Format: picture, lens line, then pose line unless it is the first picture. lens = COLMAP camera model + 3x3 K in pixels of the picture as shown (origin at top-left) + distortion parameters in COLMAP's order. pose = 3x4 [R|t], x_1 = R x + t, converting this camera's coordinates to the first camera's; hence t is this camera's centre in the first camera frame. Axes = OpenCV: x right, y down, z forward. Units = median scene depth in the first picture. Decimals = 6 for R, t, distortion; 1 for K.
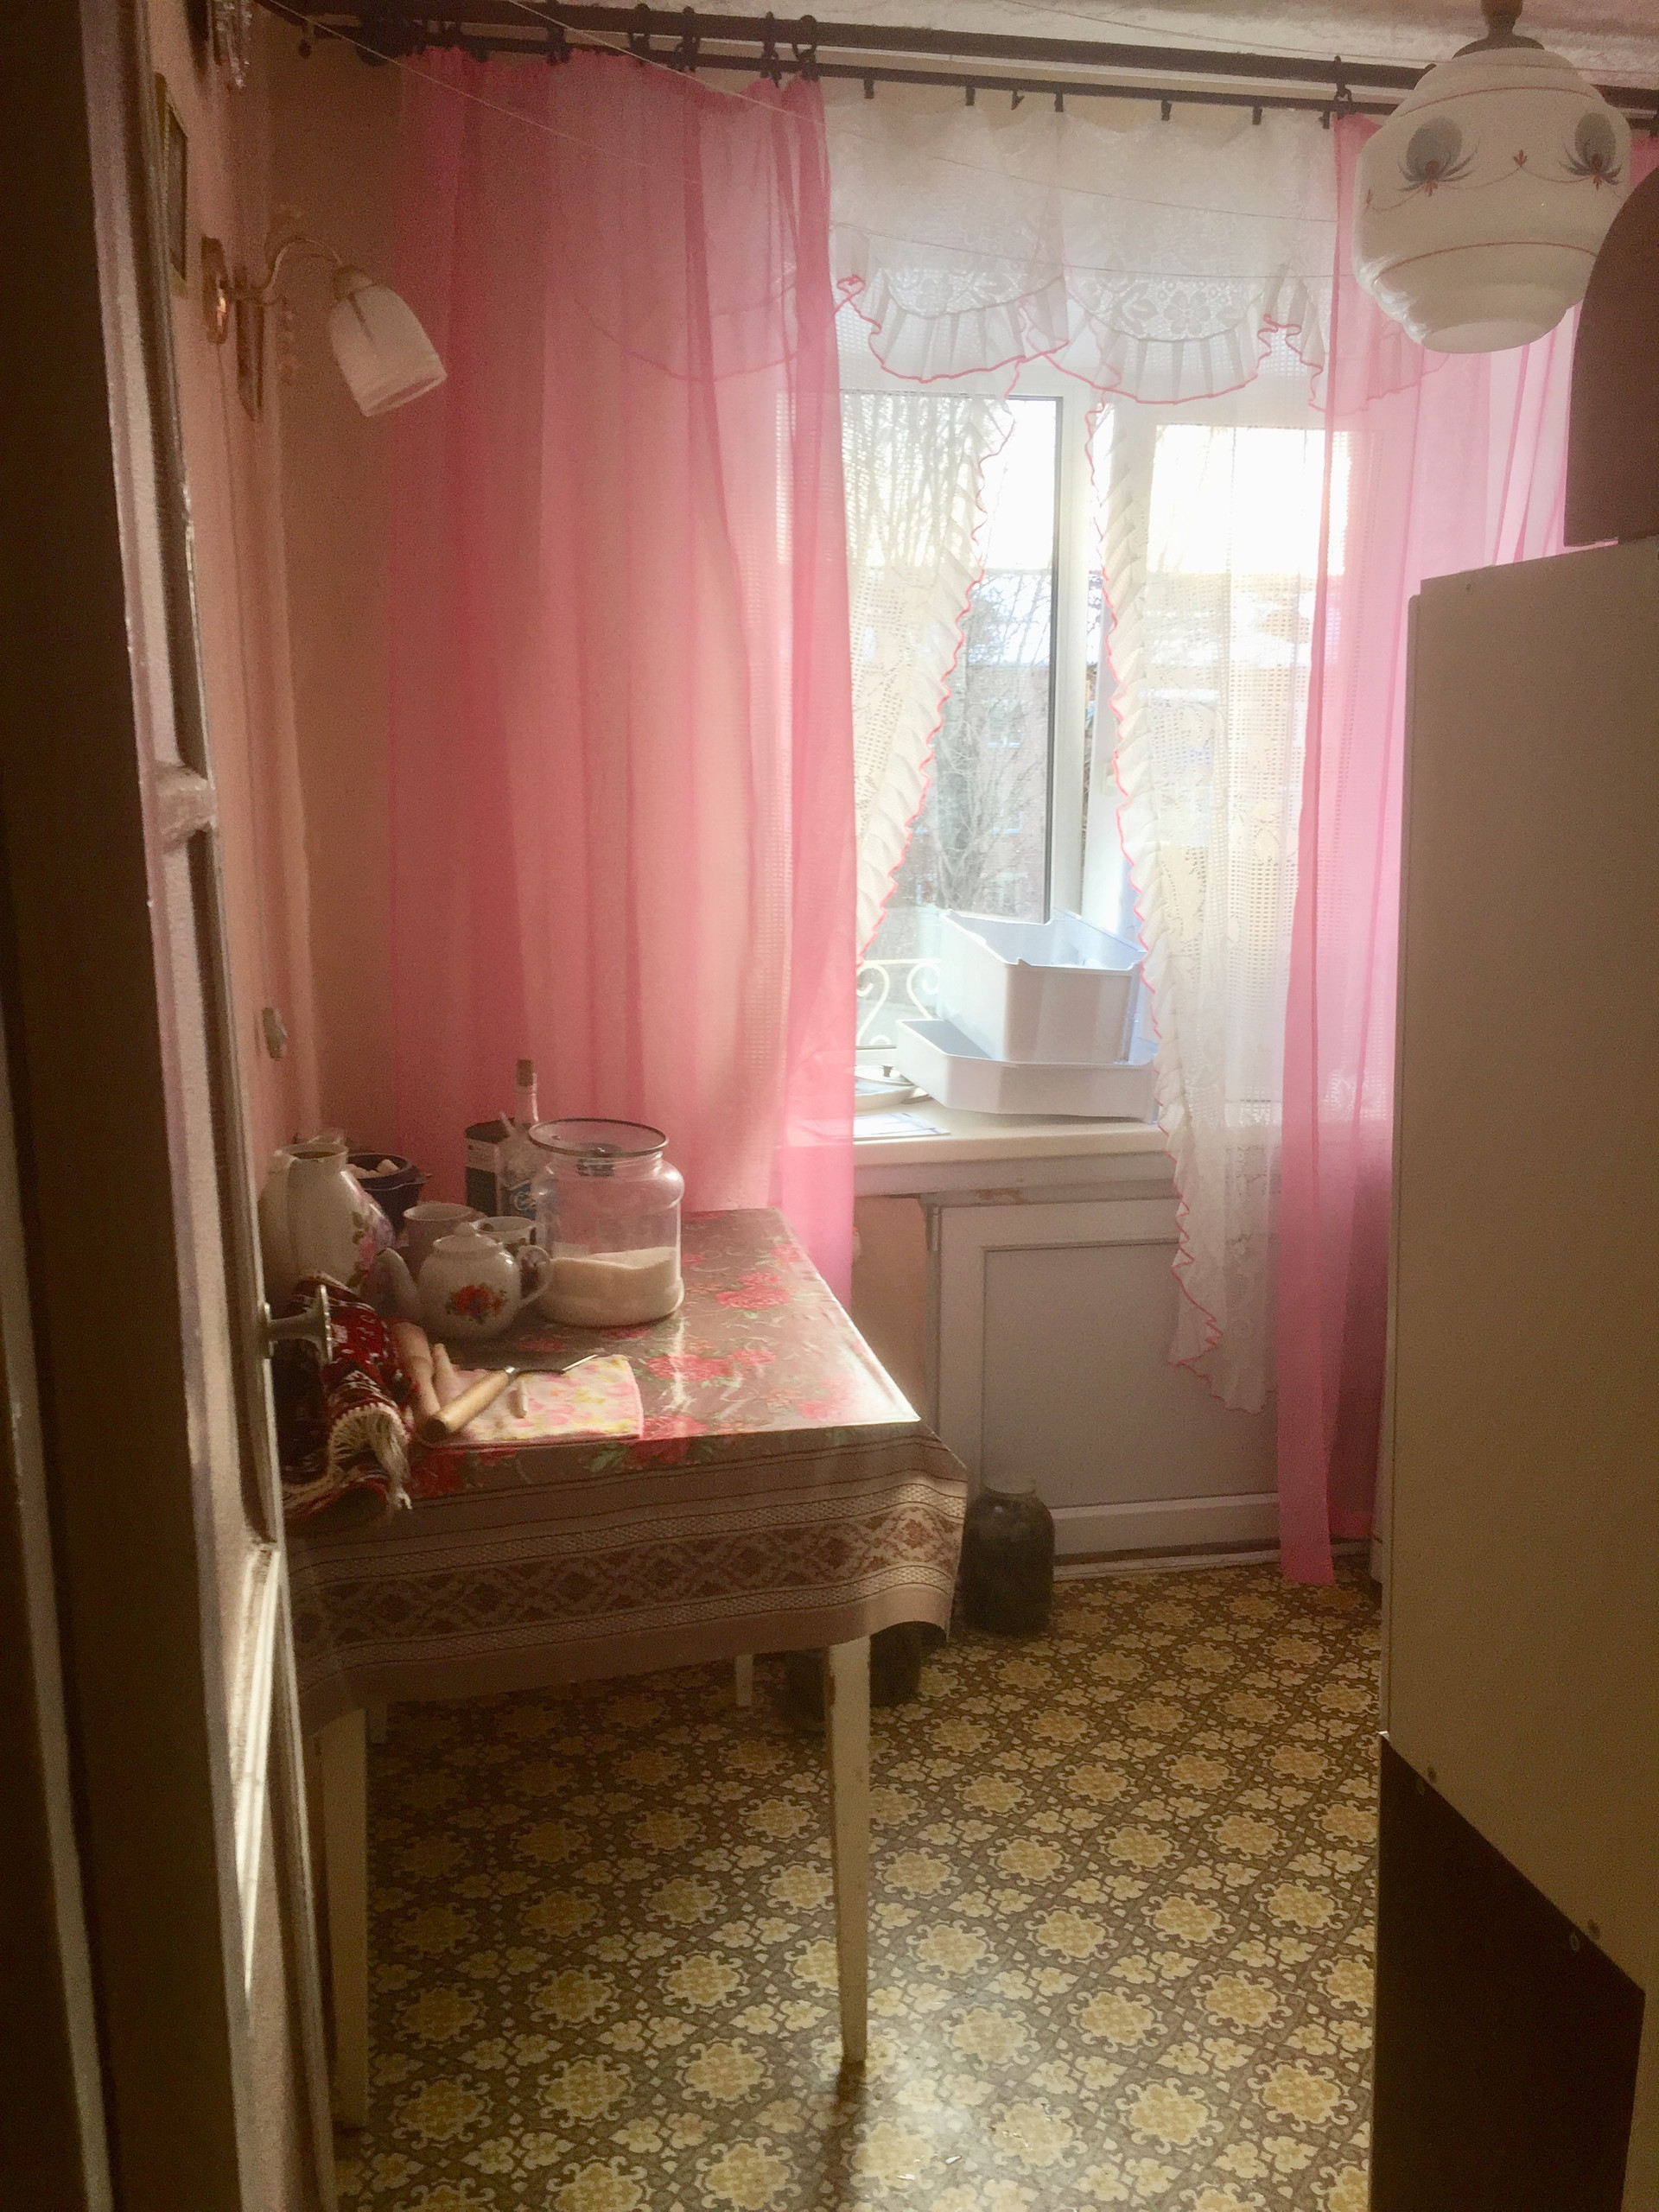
lens RADIAL K [[1984.6, 0, 829.2], [0, 1984.6, 1145.0], [0, 0, 1]] dist [0.035229, -0.000872]
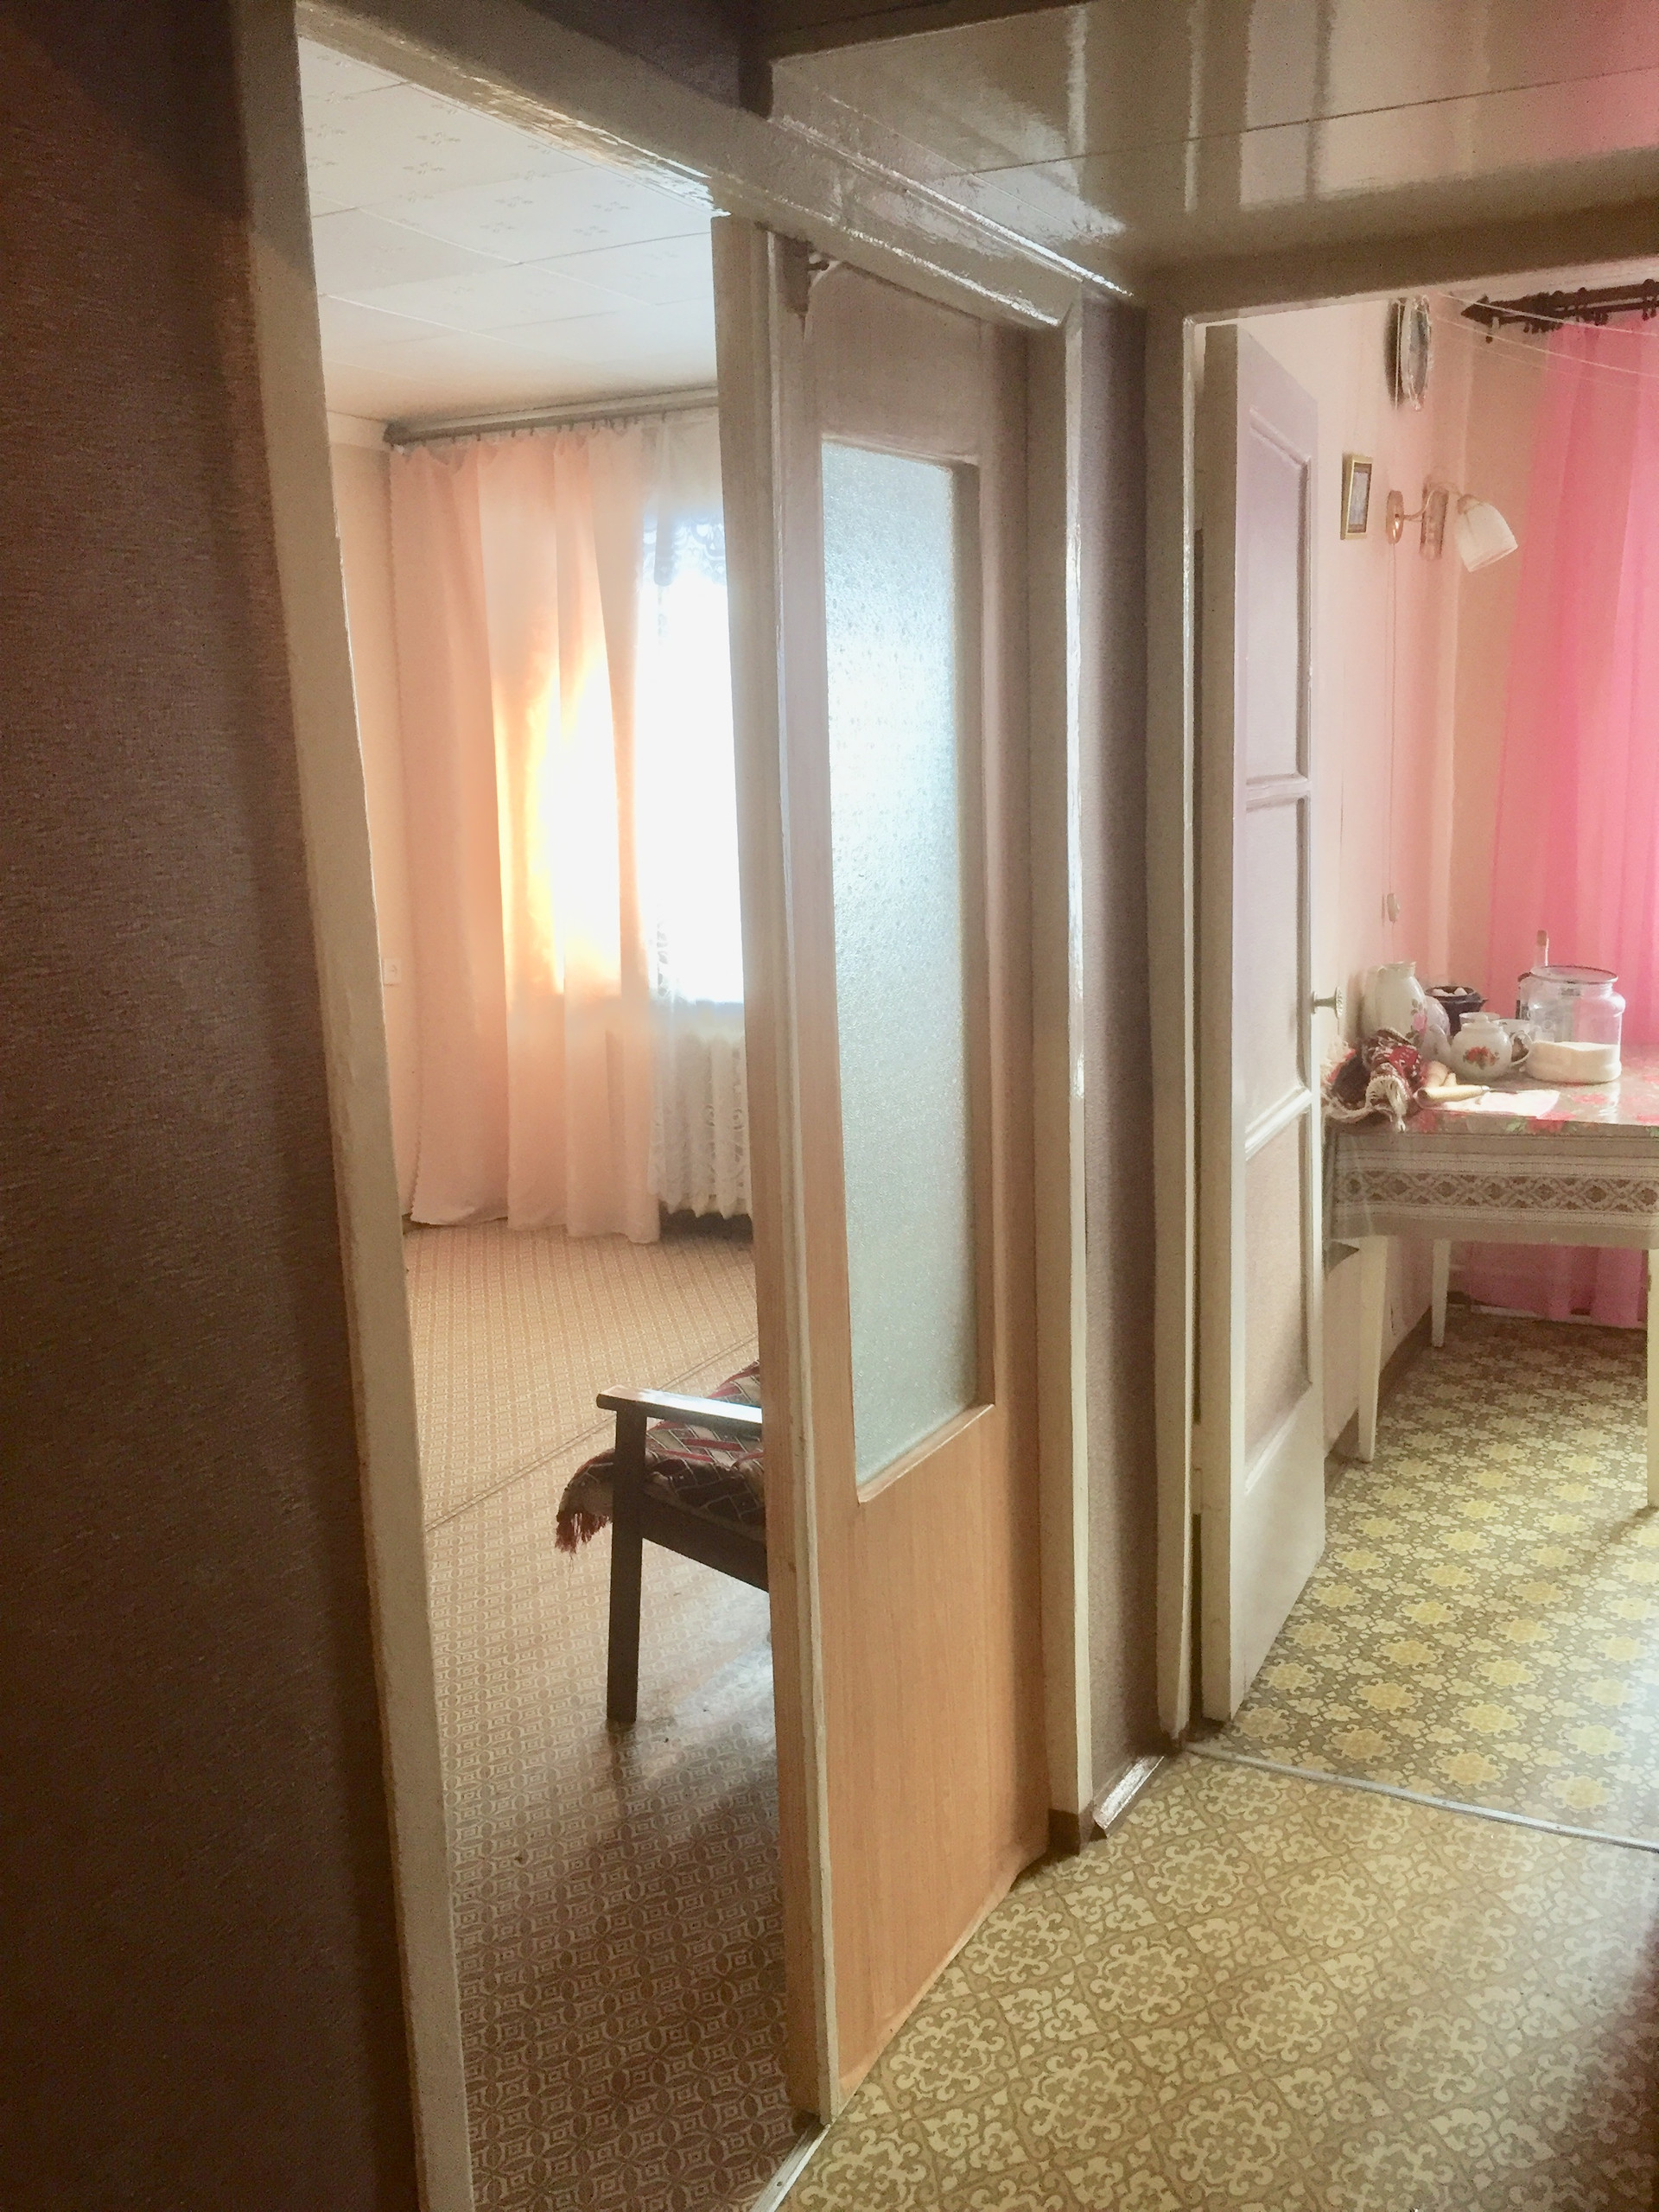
lens RADIAL K [[1984.6, 0, 829.2], [0, 1984.6, 1145.0], [0, 0, 1]] dist [0.035229, -0.000872]
pose [[0.795023, 0.099207, -0.598412, 0.452498], [-0.085475, 0.995014, 0.051399, 0.117750], [0.600527, 0.010286, 0.799538, -0.825671]]
